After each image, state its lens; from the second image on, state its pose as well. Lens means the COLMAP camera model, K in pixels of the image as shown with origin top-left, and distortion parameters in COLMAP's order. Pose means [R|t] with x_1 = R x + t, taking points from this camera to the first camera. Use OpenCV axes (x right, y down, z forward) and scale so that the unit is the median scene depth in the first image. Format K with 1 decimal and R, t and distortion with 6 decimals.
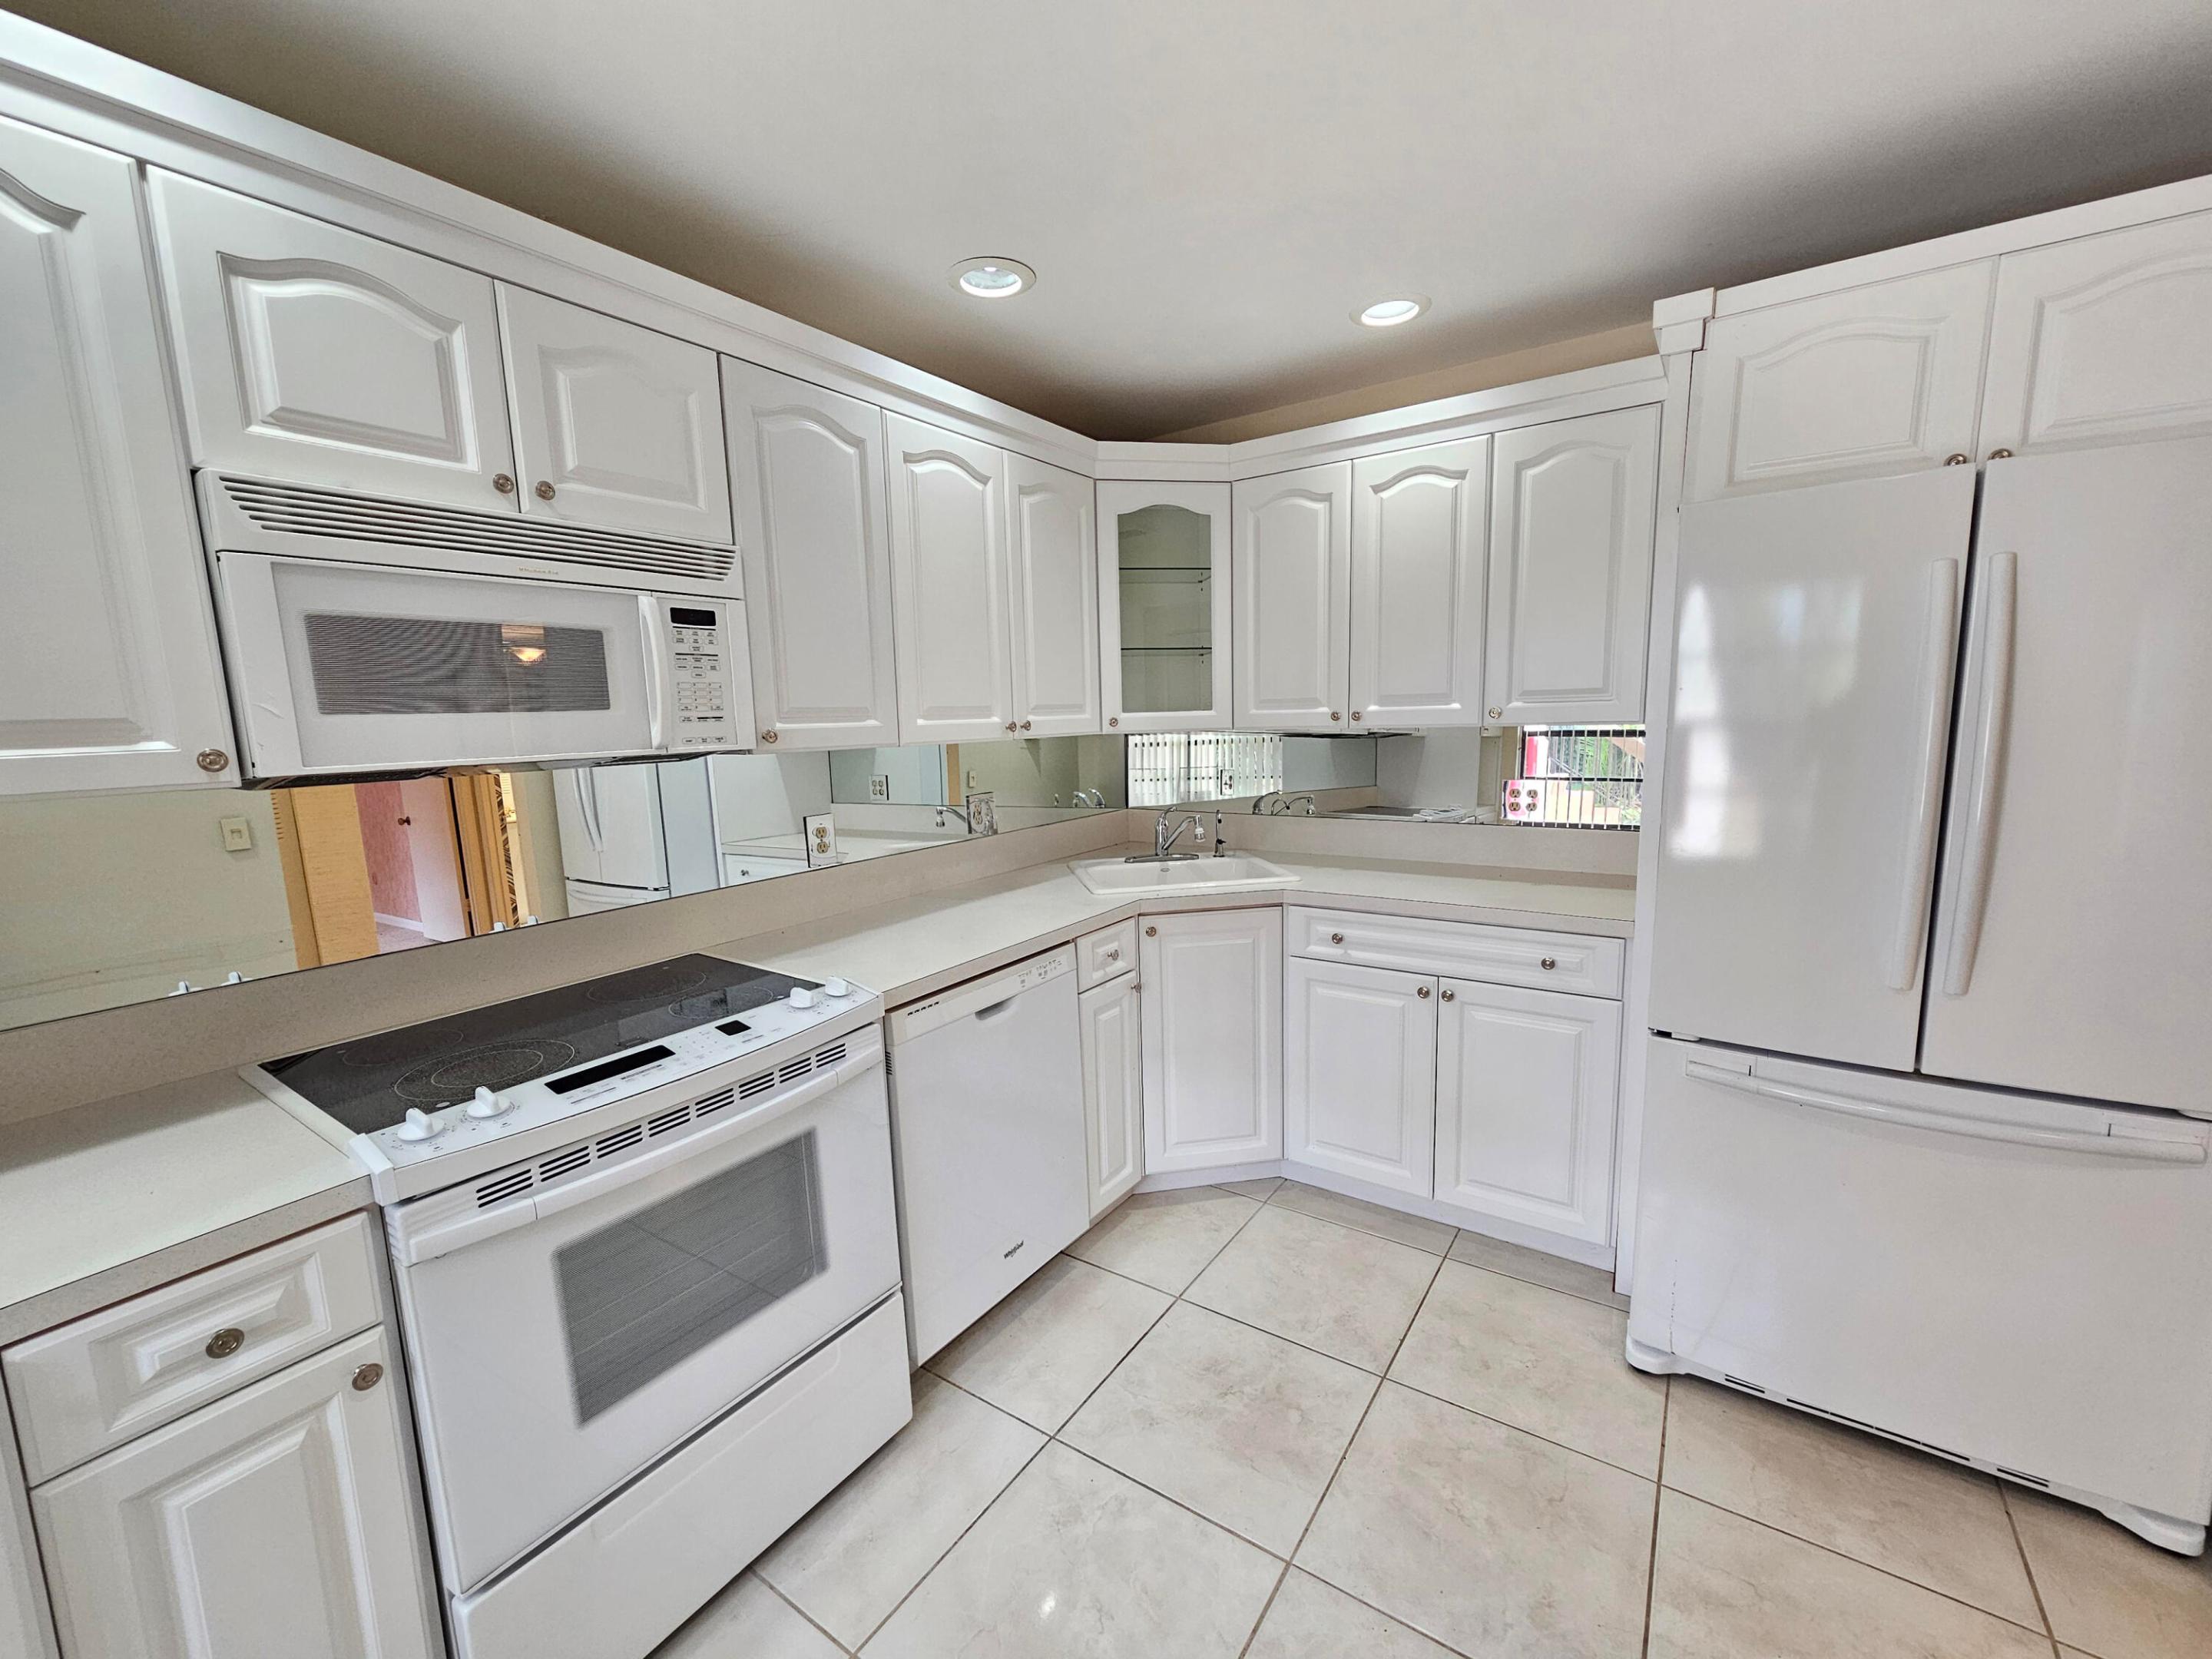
lens RADIAL K [[892.1, 0, 1100.7], [0, 892.1, 838.5], [0, 0, 1]] dist [-0.008238, -0.001064]
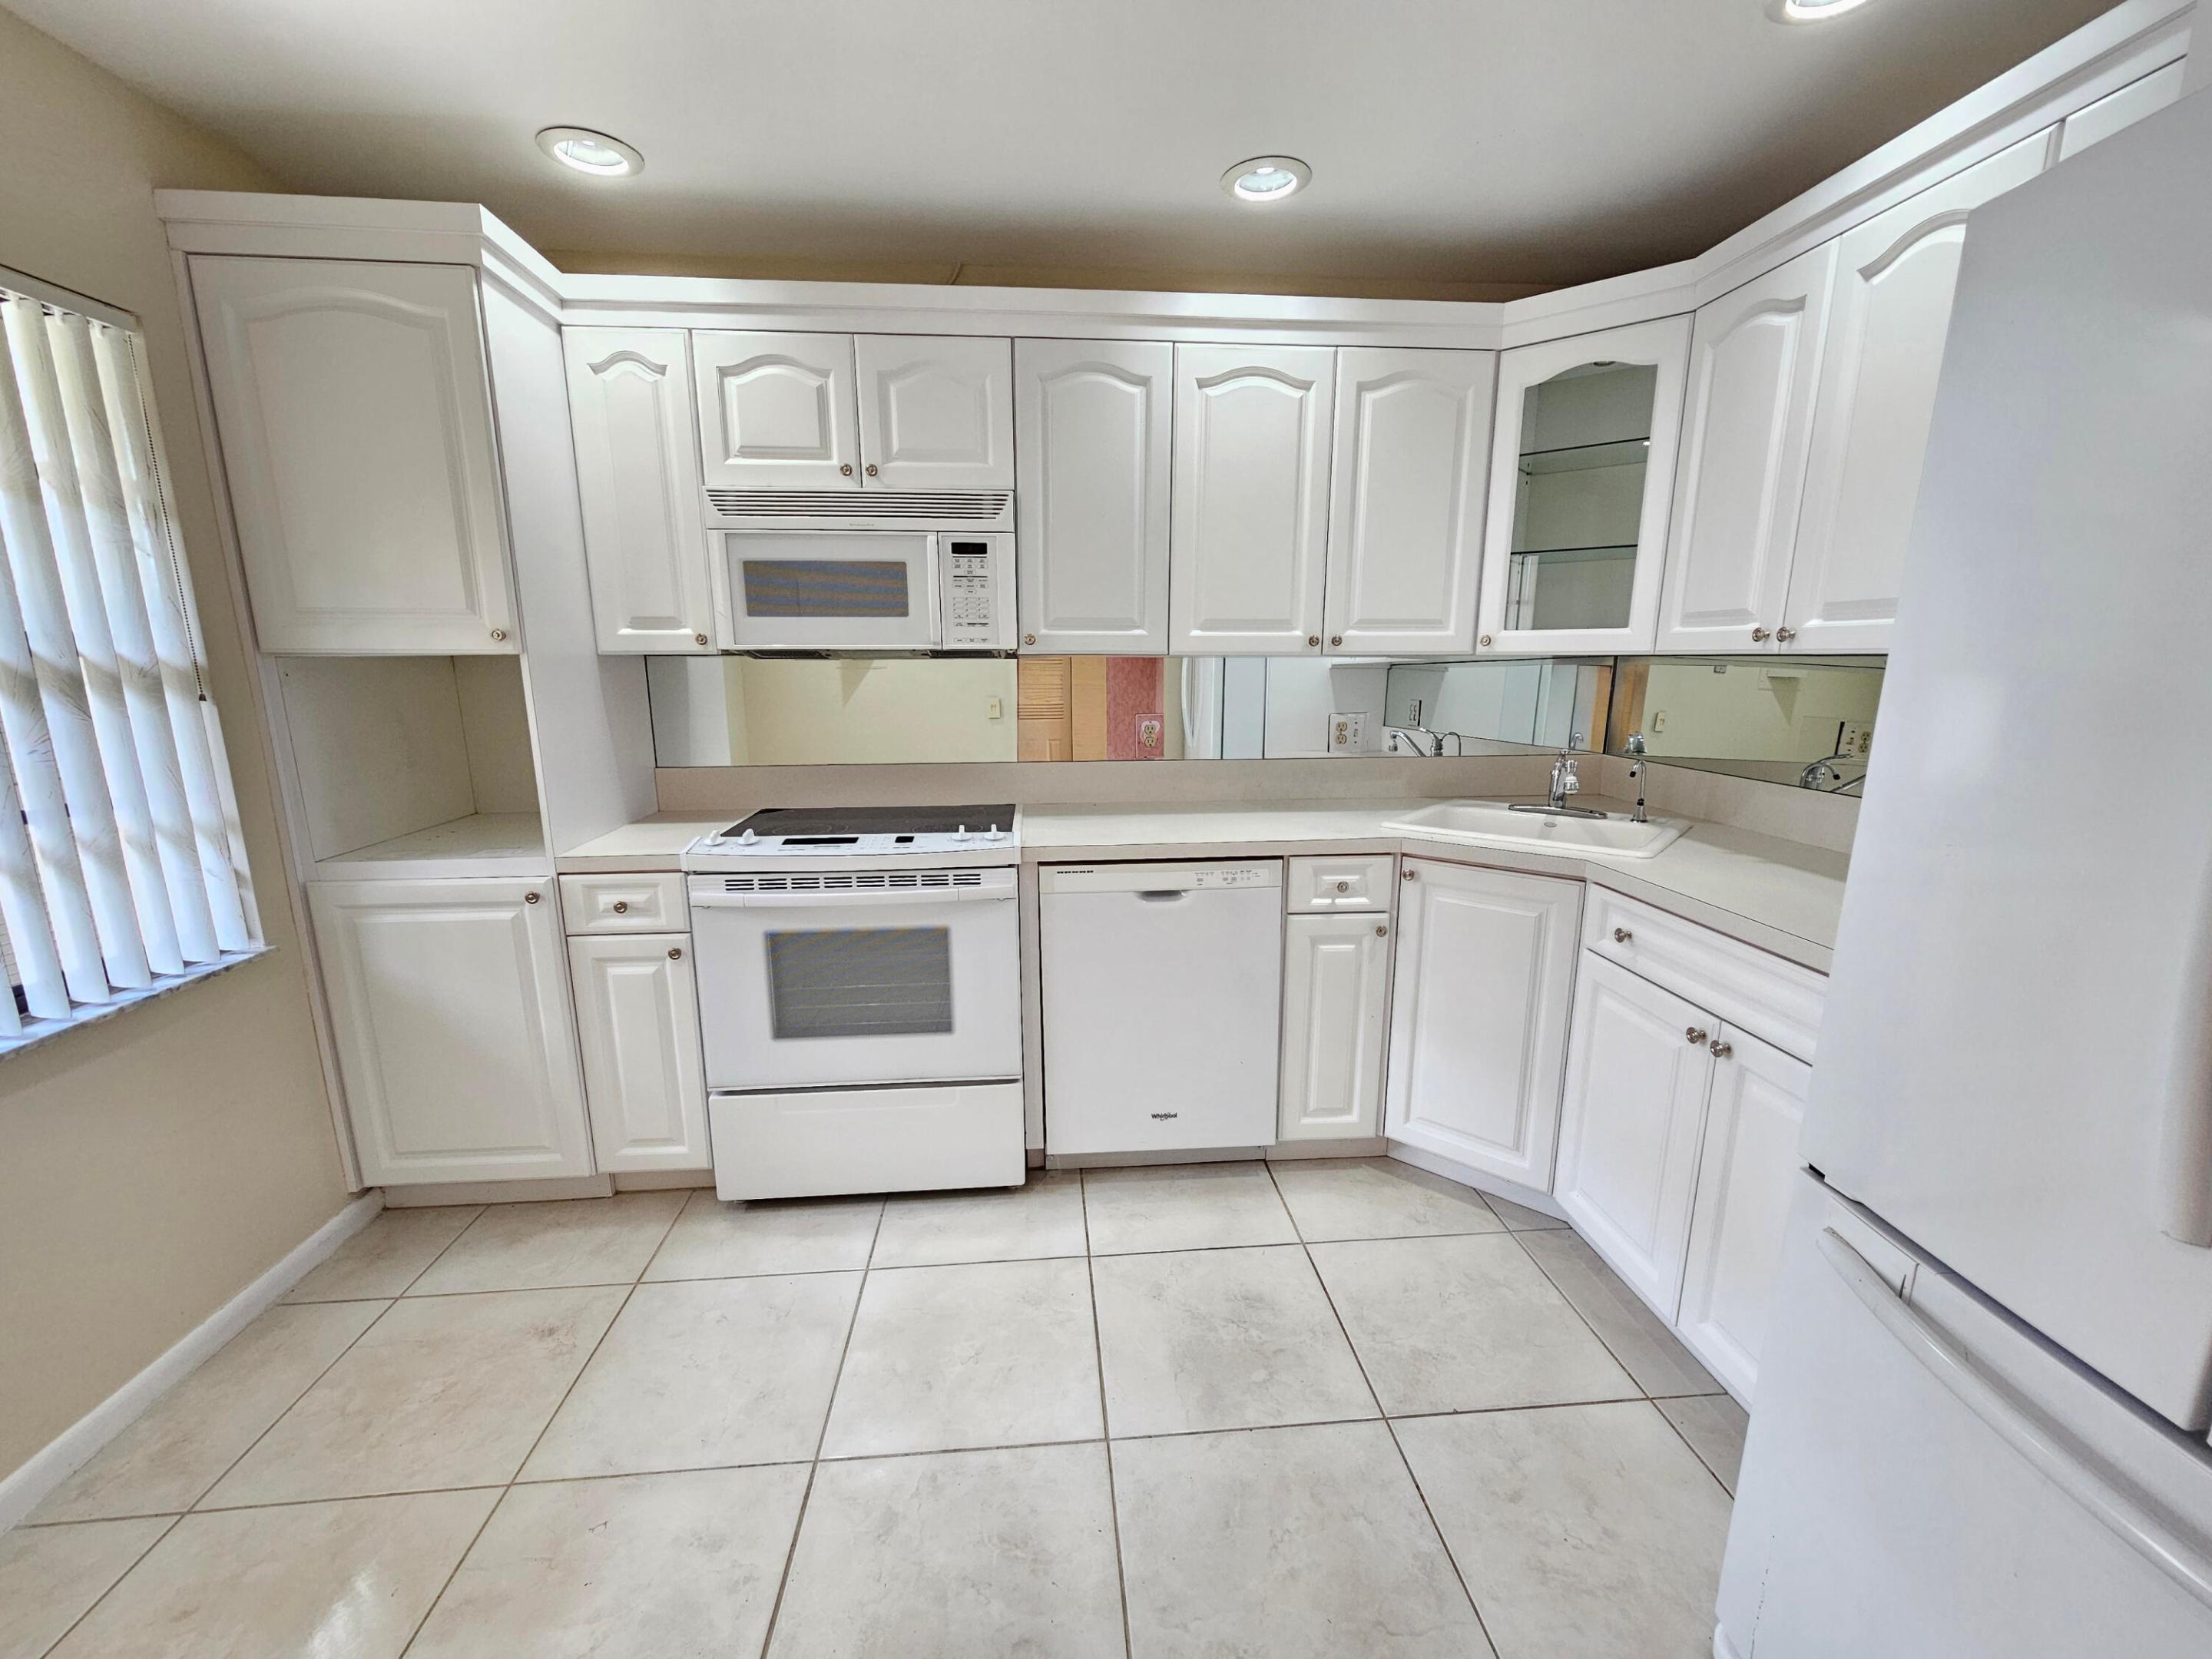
lens RADIAL K [[892.1, 0, 1102.4], [0, 892.1, 838.8], [0, 0, 1]] dist [-0.008238, -0.001064]
pose [[0.634328, 0.180496, -0.751698, 0.753498], [-0.124420, 0.983522, 0.131168, -0.014920], [0.762986, 0.010323, 0.646332, 0.267610]]
